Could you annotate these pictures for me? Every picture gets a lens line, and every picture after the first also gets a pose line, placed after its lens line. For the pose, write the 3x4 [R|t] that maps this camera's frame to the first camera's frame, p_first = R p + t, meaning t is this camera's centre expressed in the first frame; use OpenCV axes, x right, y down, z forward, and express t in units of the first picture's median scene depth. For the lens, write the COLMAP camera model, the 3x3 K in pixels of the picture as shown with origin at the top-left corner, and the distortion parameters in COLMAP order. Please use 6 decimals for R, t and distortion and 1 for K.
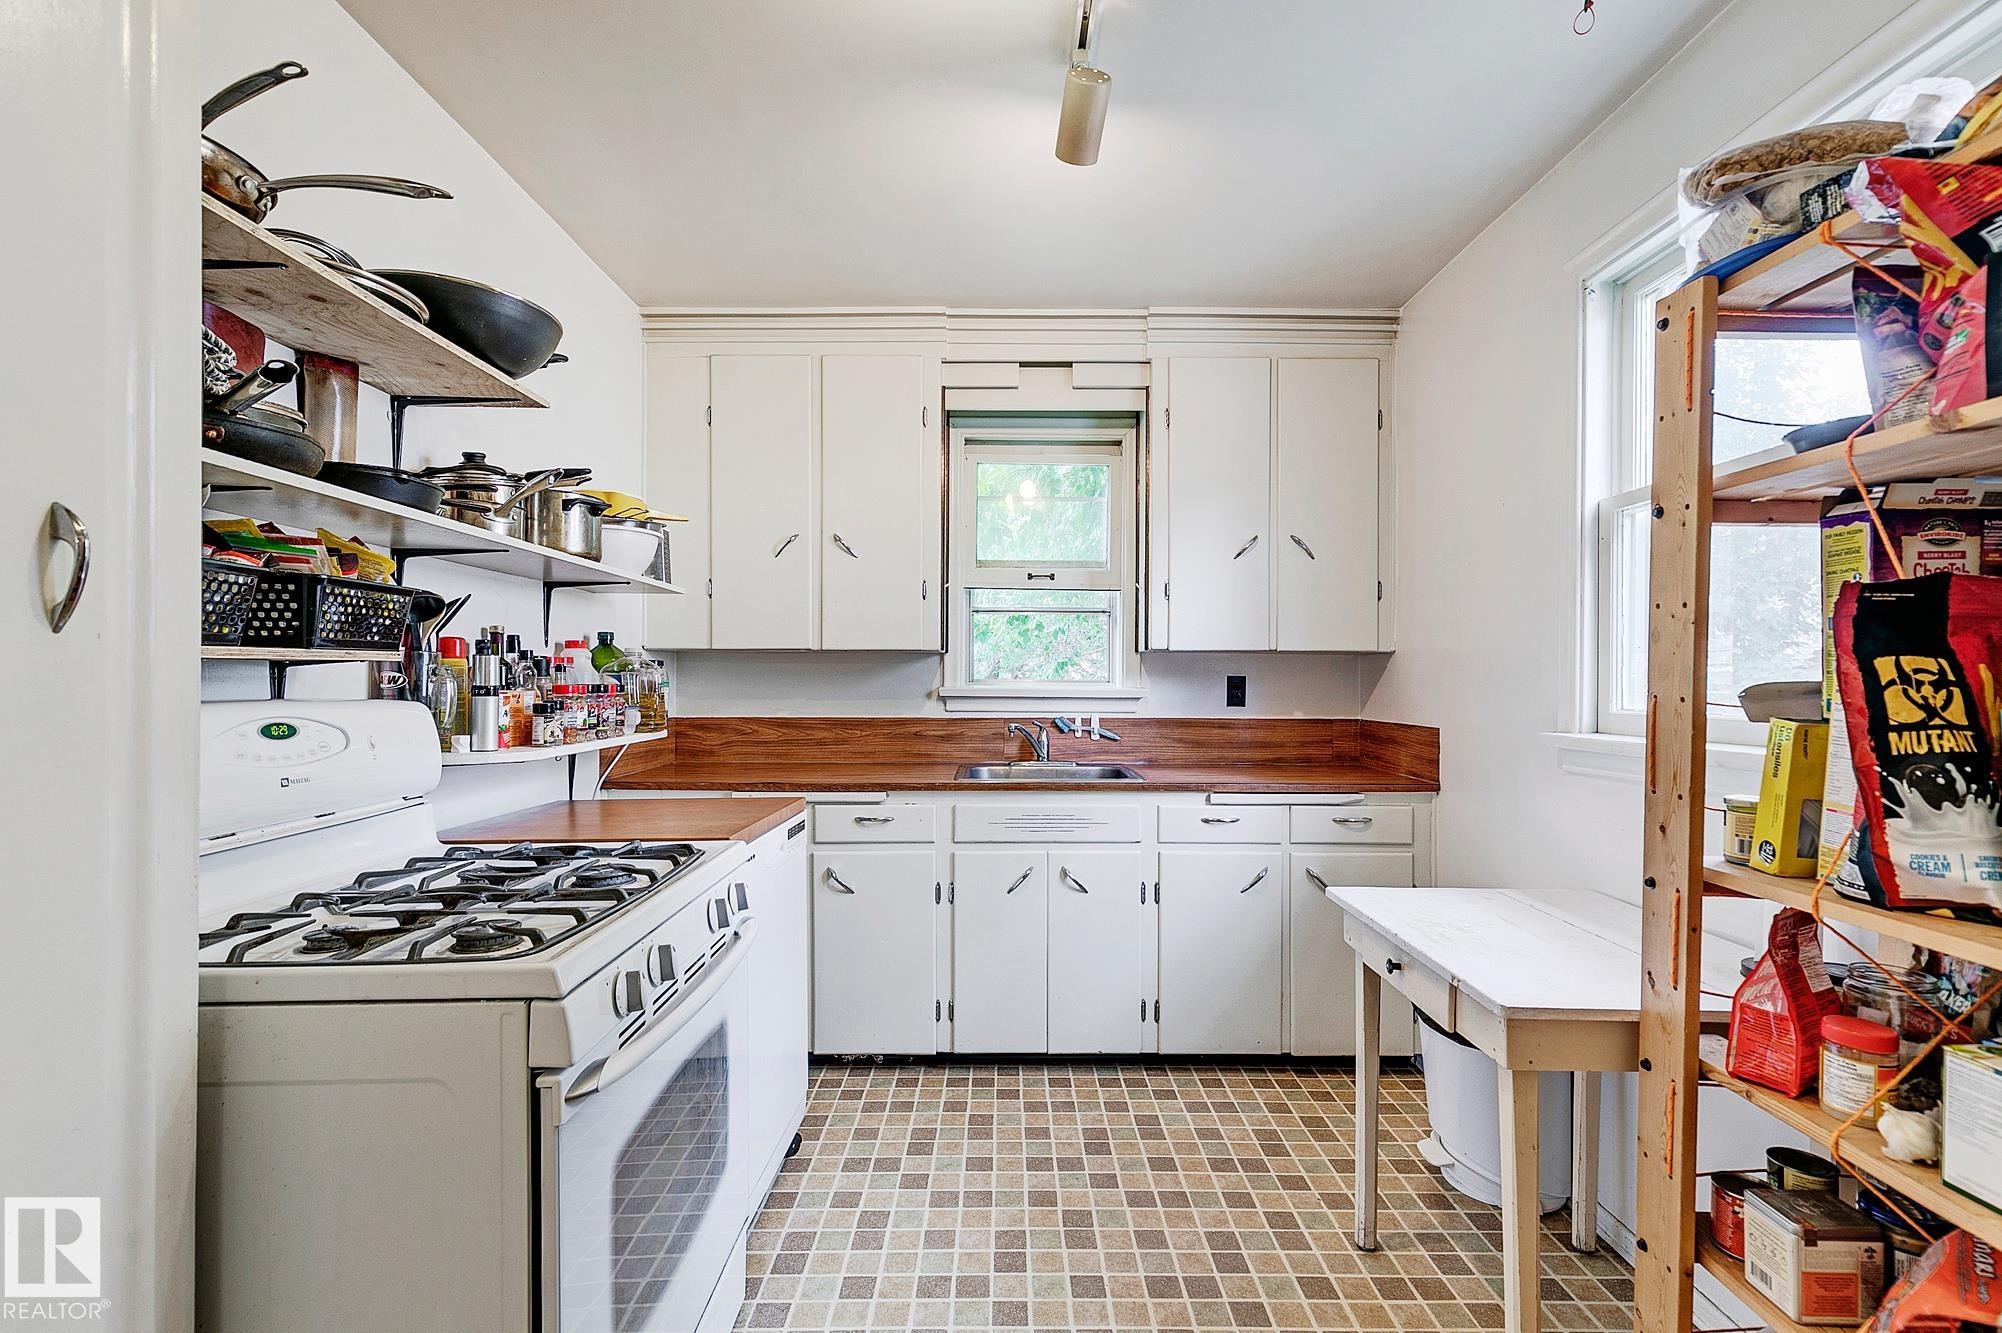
lens RADIAL K [[900.9, 0, 1001.8], [0, 900.9, 691.9], [0, 0, 1]] dist [0.011113, -0.004925]
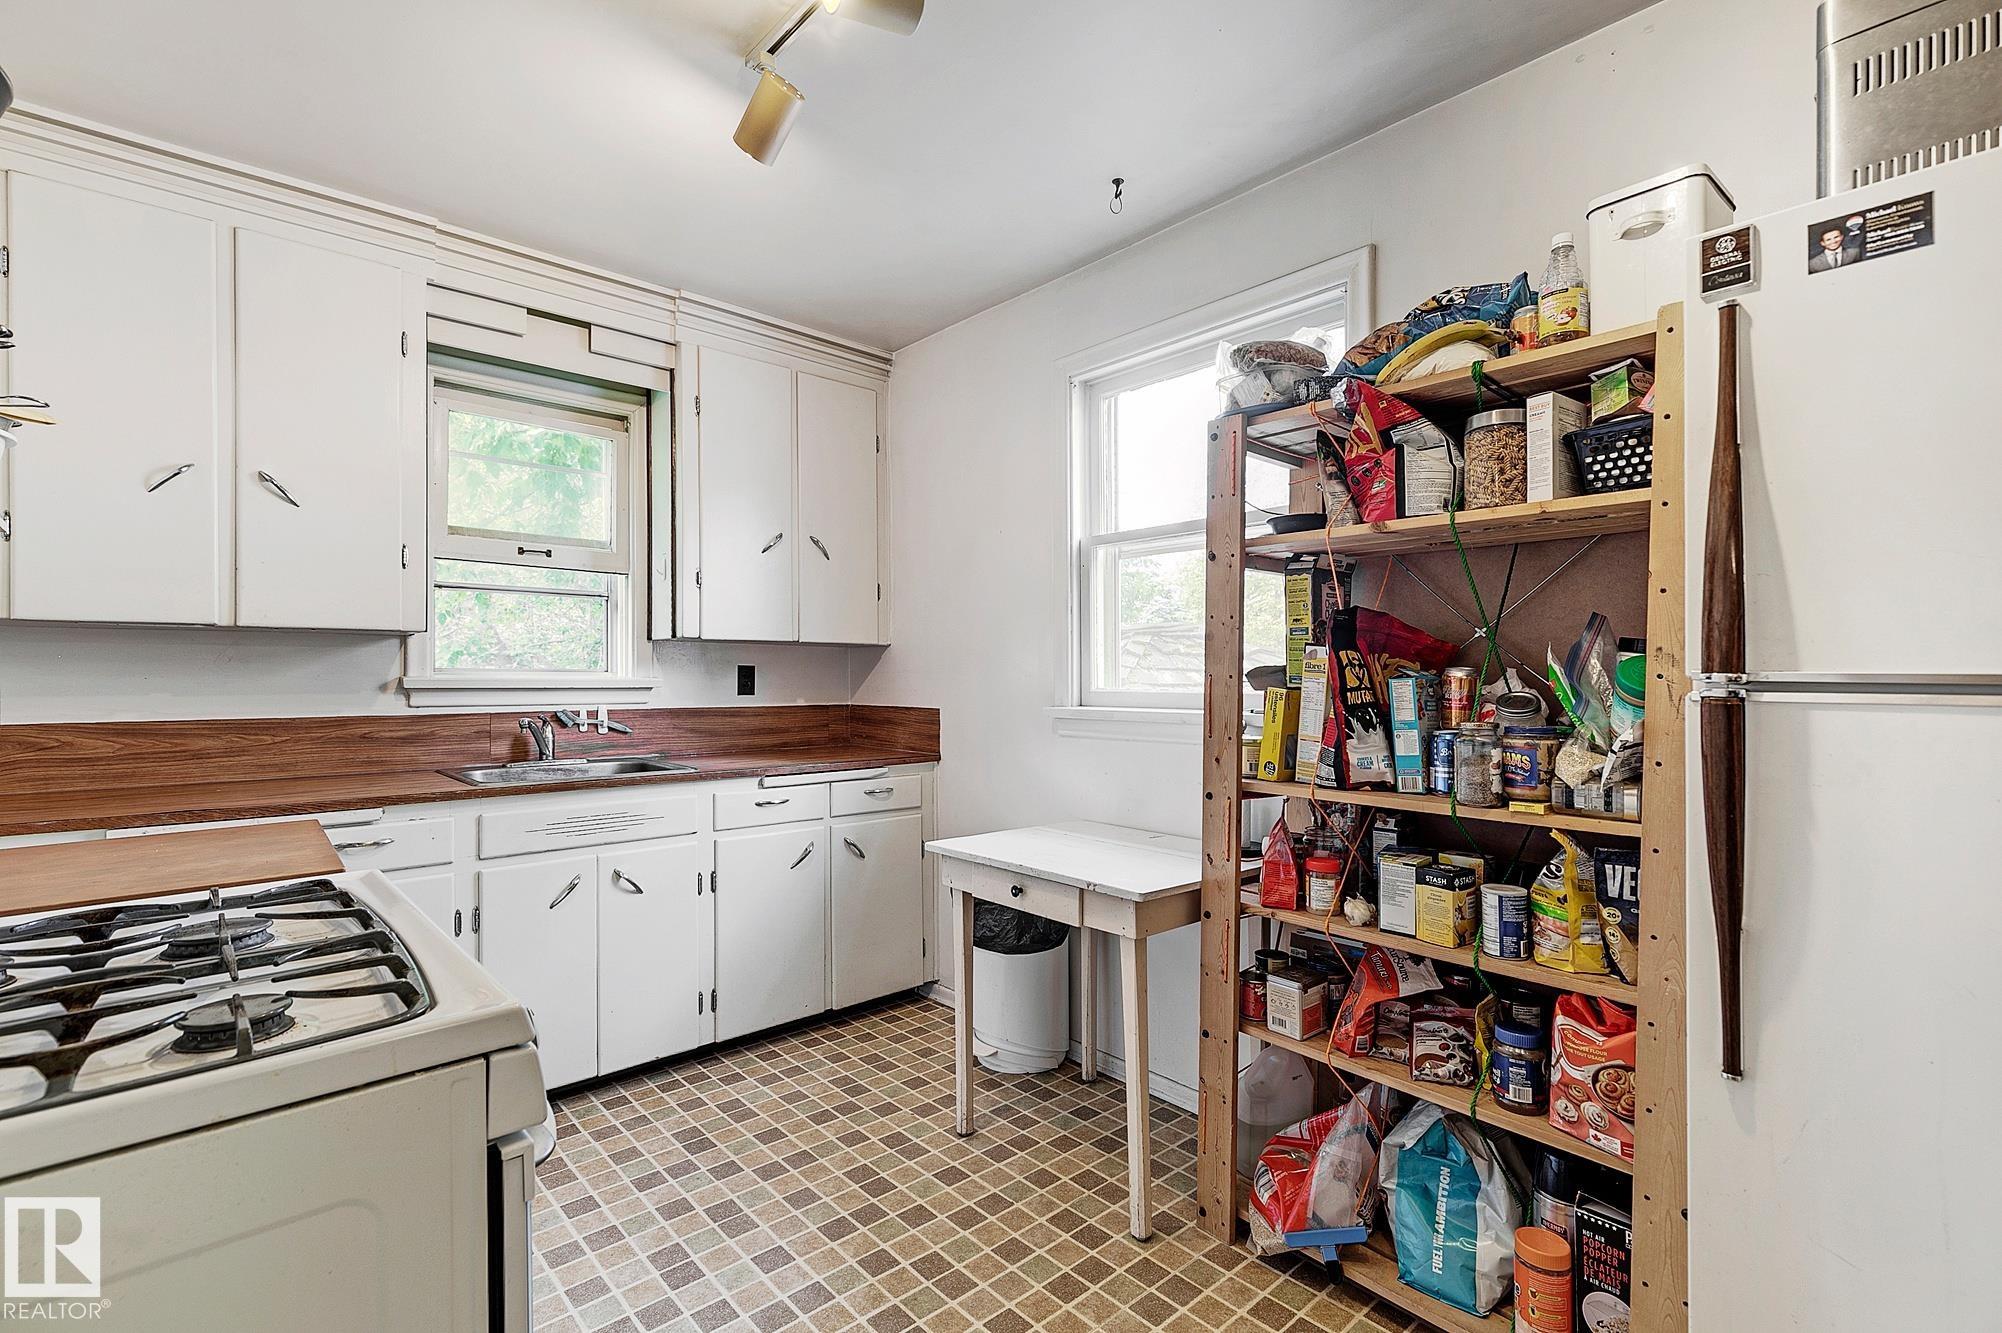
lens RADIAL K [[903.6, 0, 1005.4], [0, 903.6, 677.0], [0, 0, 1]] dist [0.010142, -0.000717]
pose [[0.745690, -0.002795, 0.666287, -0.255550], [0.009963, 0.999926, -0.006955, 0.006774], [-0.666219, 0.011825, 0.745663, 0.035393]]
